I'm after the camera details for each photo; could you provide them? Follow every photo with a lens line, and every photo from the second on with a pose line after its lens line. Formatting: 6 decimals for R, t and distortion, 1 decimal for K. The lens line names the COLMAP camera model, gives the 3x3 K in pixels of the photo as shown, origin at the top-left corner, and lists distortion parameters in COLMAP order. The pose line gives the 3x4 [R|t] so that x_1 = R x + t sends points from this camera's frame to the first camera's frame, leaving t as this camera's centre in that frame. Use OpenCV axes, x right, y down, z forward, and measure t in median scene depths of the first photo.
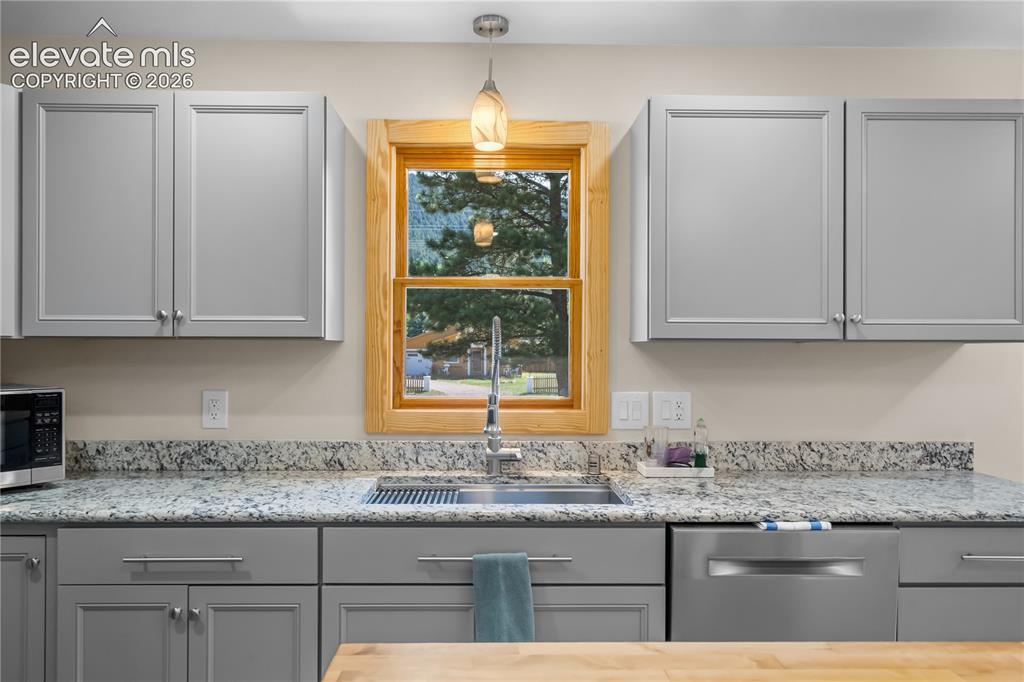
lens RADIAL K [[721.8, 0, 511.5], [0, 721.8, 344.9], [0, 0, 1]] dist [0.002172, 0.002585]
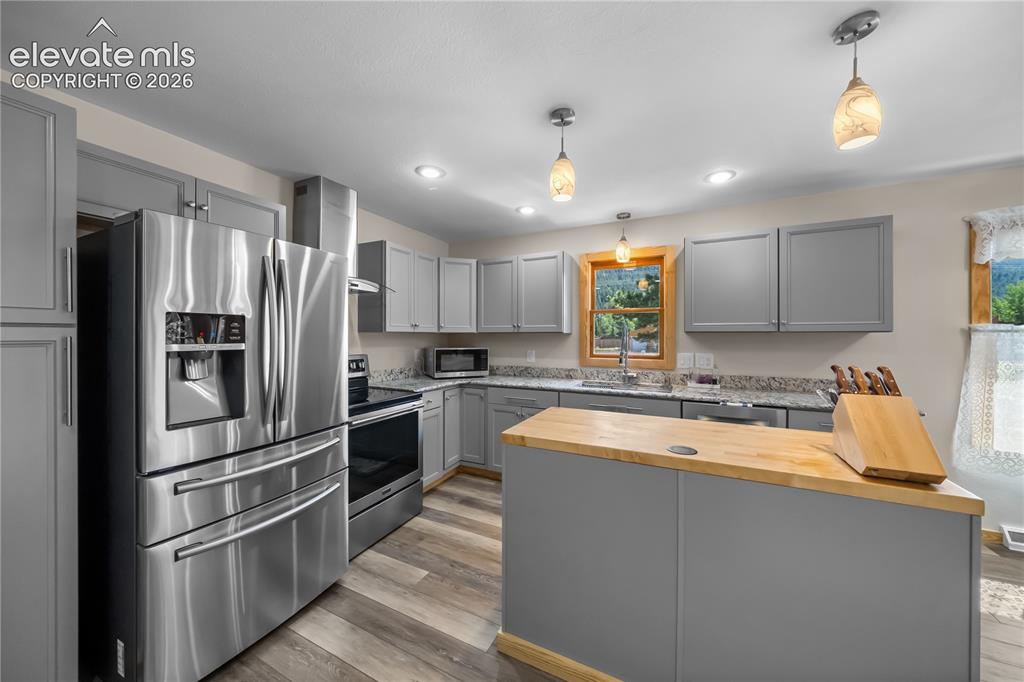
lens RADIAL K [[351.5, 0, 511.6], [0, 351.5, 335.7], [0, 0, 1]] dist [0.000153, 0.000007]
pose [[0.892588, -0.002255, -0.450867, 0.190628], [0.003962, 0.999988, 0.002842, -0.000531], [0.450855, -0.004323, 0.892587, -0.364140]]
